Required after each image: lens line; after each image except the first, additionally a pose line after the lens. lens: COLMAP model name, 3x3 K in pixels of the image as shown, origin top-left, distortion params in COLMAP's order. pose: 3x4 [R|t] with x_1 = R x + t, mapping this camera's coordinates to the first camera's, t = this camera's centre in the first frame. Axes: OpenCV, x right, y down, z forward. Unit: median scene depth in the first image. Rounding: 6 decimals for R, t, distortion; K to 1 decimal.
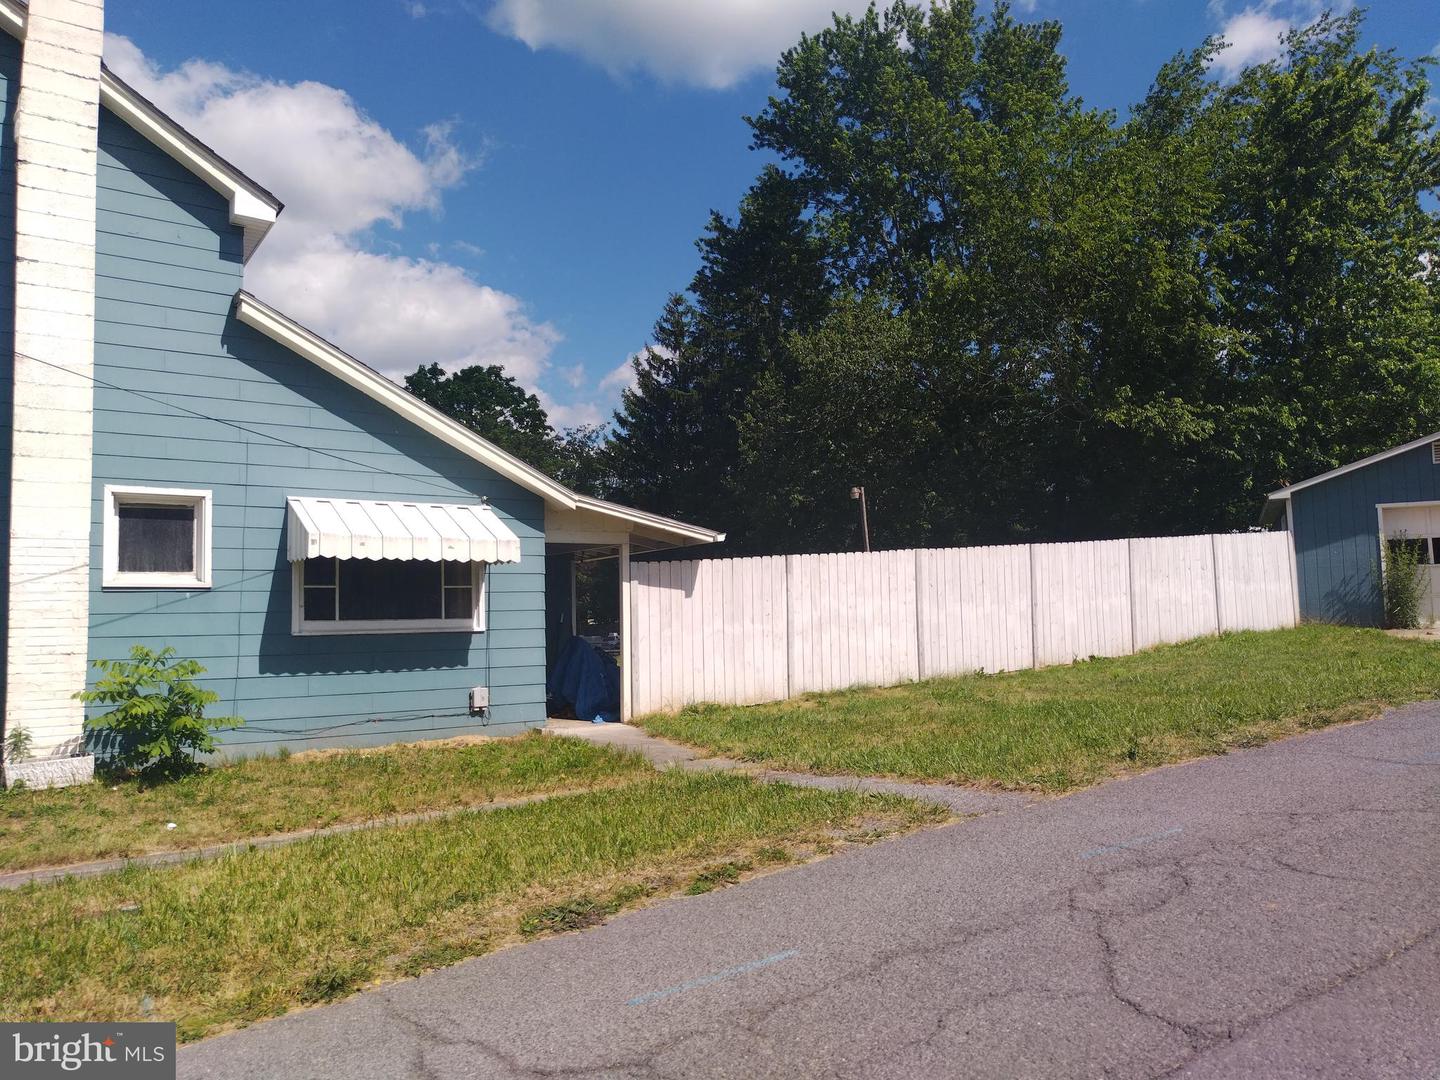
lens RADIAL K [[1075.5, 0, 720.0], [0, 1075.5, 552.2], [0, 0, 1]] dist [0.041029, -0.027074]
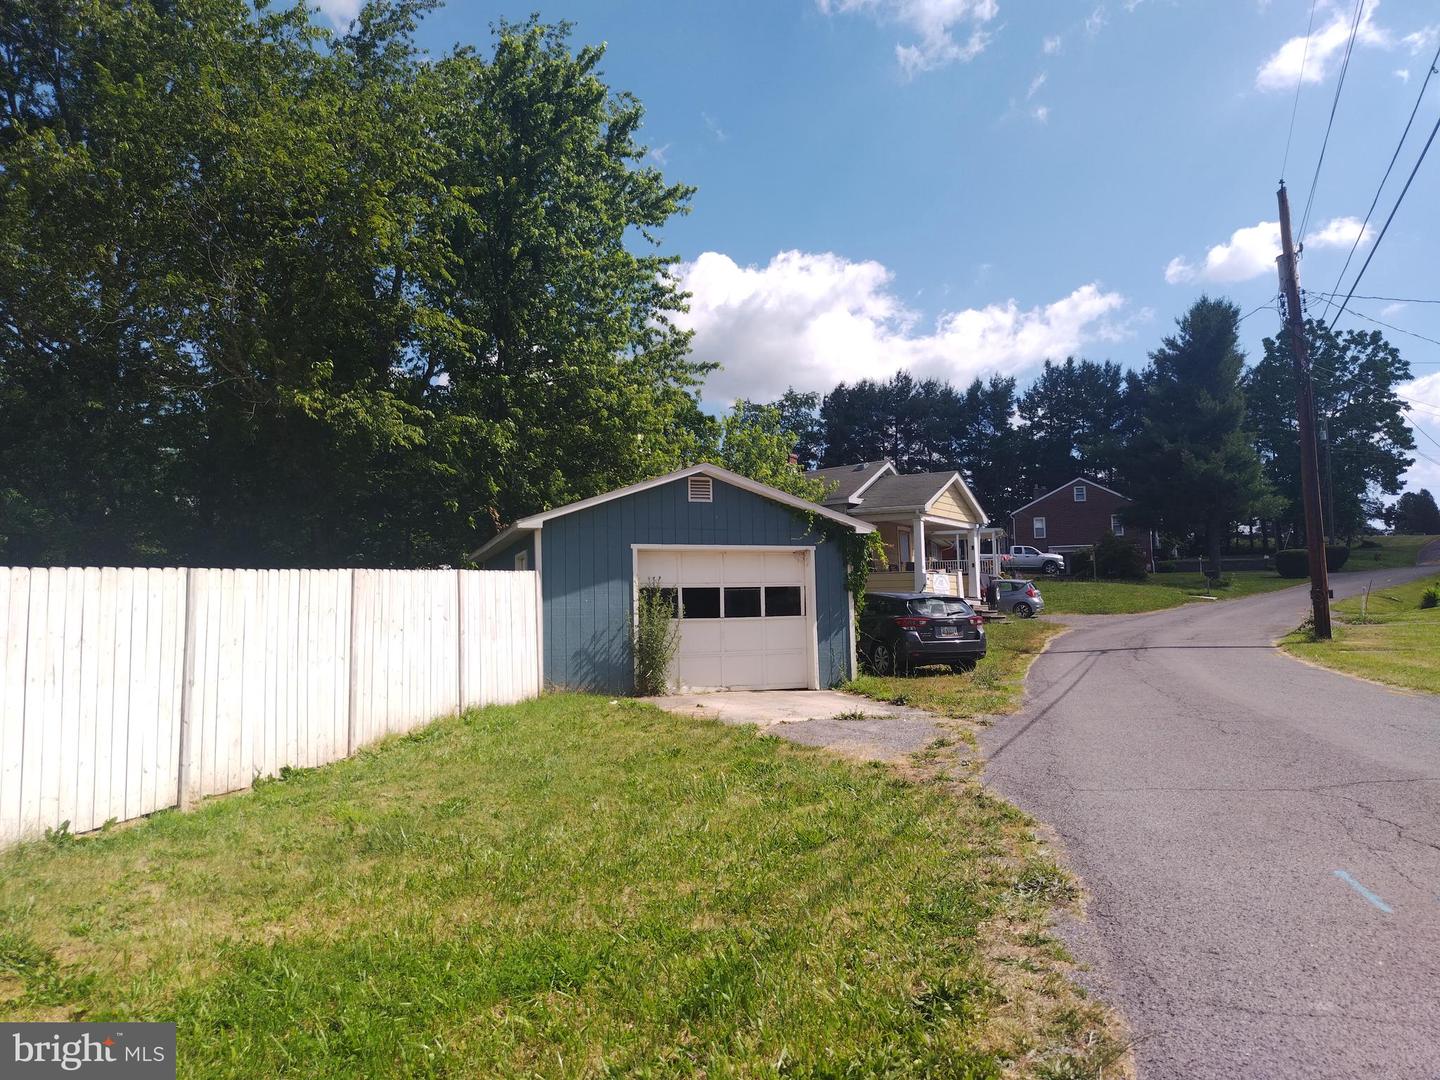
lens RADIAL K [[1094.6, 0, 719.4], [0, 1094.6, 555.9], [0, 0, 1]] dist [0.044000, -0.026319]
pose [[0.725752, 0.062356, 0.685125, 0.027408], [-0.043971, 0.998052, -0.044258, -0.000372], [-0.686550, 0.001995, 0.727080, 0.111317]]
